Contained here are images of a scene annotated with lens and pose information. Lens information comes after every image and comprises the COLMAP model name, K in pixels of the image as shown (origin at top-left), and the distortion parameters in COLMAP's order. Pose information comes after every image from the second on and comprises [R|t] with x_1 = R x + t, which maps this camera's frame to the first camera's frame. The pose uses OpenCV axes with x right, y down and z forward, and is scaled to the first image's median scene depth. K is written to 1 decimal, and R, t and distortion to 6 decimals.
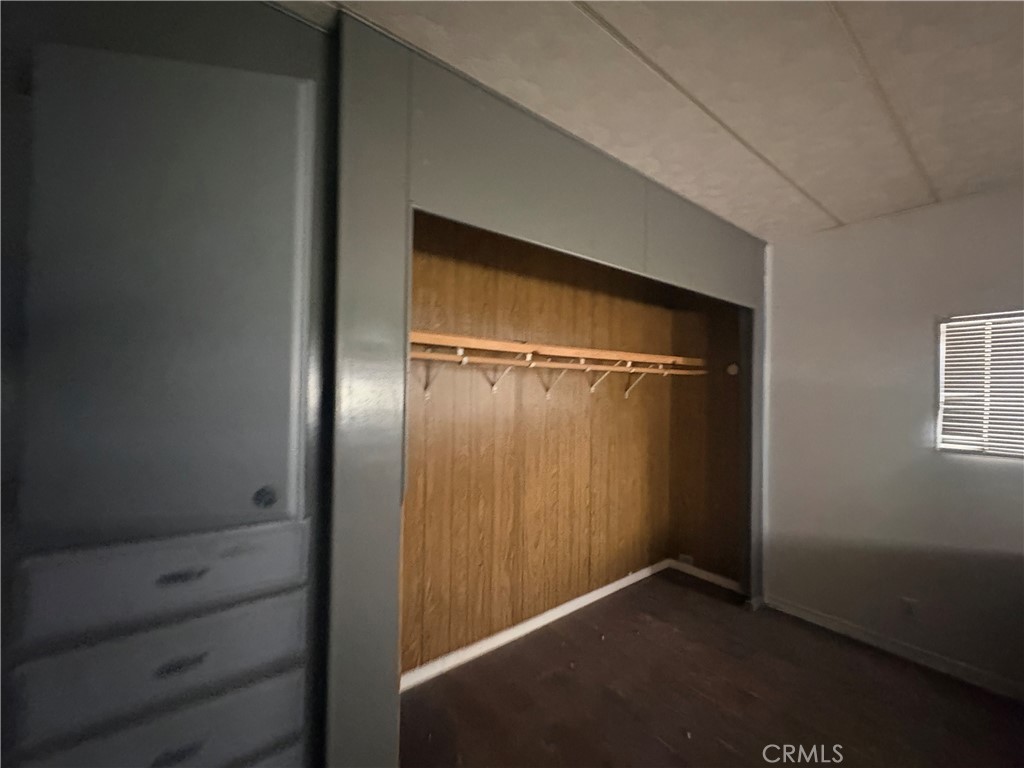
lens RADIAL K [[410.9, 0, 510.8], [0, 410.9, 384.0], [0, 0, 1]] dist [-0.000741, 0.000202]
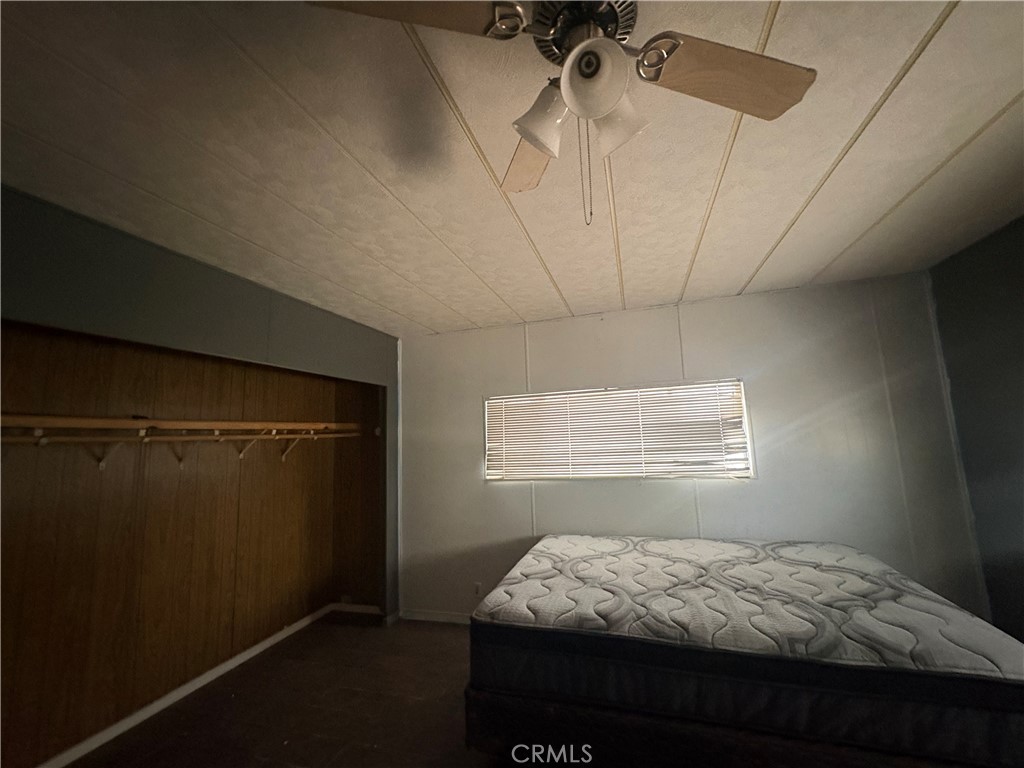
lens RADIAL K [[410.9, 0, 513.2], [0, 410.9, 385.0], [0, 0, 1]] dist [-0.000741, 0.000202]
pose [[0.817051, 0.025710, 0.575991, 0.157743], [0.048165, 0.992470, -0.112622, -0.016810], [-0.574550, 0.119761, 0.809660, -0.310553]]
